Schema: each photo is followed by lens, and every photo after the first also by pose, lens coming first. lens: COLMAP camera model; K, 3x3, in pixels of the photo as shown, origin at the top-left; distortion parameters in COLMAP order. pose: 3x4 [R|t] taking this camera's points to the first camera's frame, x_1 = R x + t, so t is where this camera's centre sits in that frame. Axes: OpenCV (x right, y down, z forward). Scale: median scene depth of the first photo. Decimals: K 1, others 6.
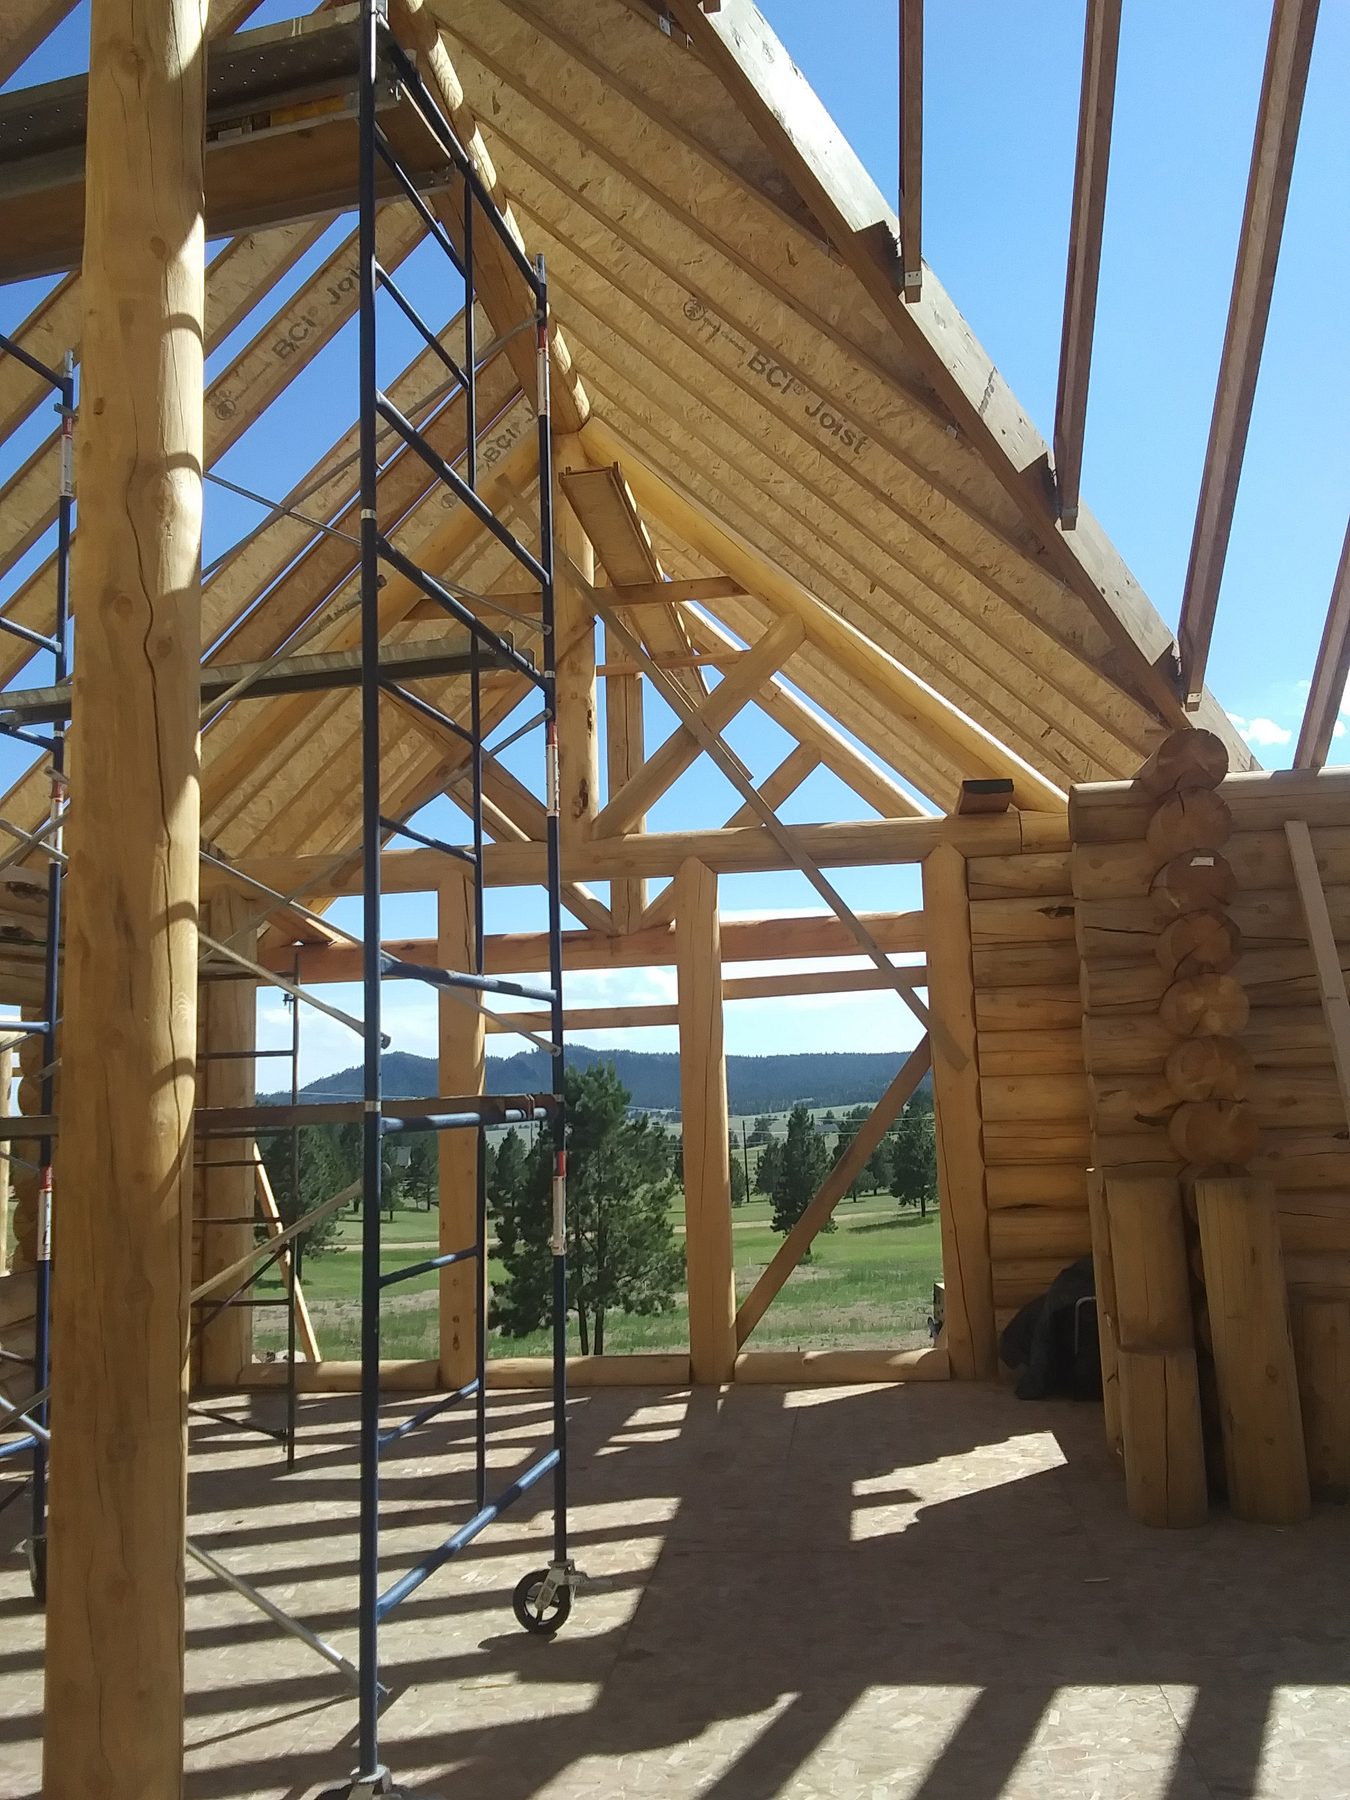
lens RADIAL K [[1419.3, 0, 675.0], [0, 1419.3, 900.0], [0, 0, 1]] dist [0.066920, -0.109938]
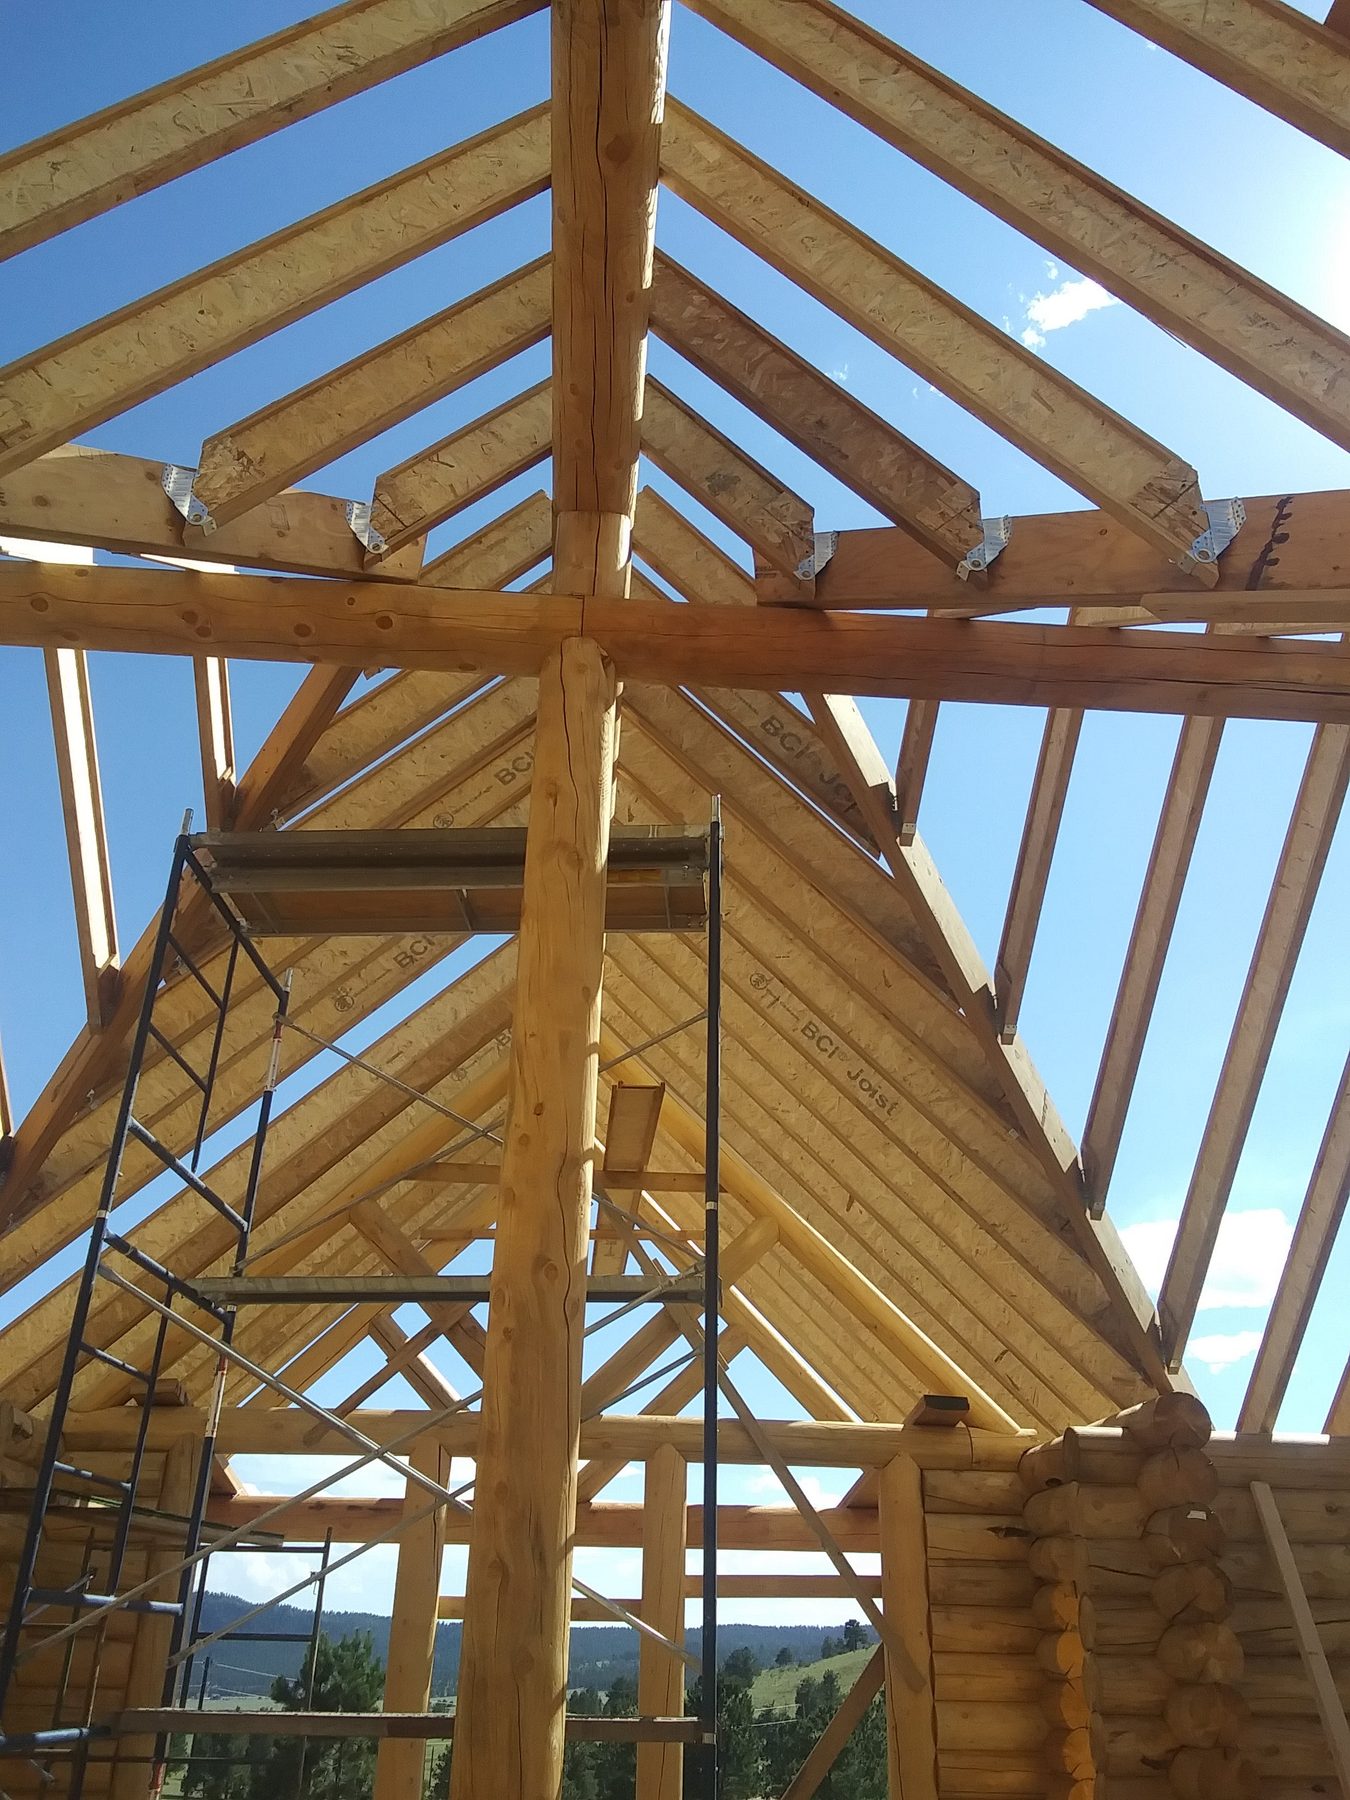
lens RADIAL K [[1419.3, 0, 675.0], [0, 1419.3, 900.0], [0, 0, 1]] dist [0.066920, -0.109938]
pose [[0.978938, 0.143873, 0.144848, -0.264463], [-0.083817, 0.930168, -0.357439, -0.036468], [-0.186158, 0.337770, 0.922636, -0.151728]]
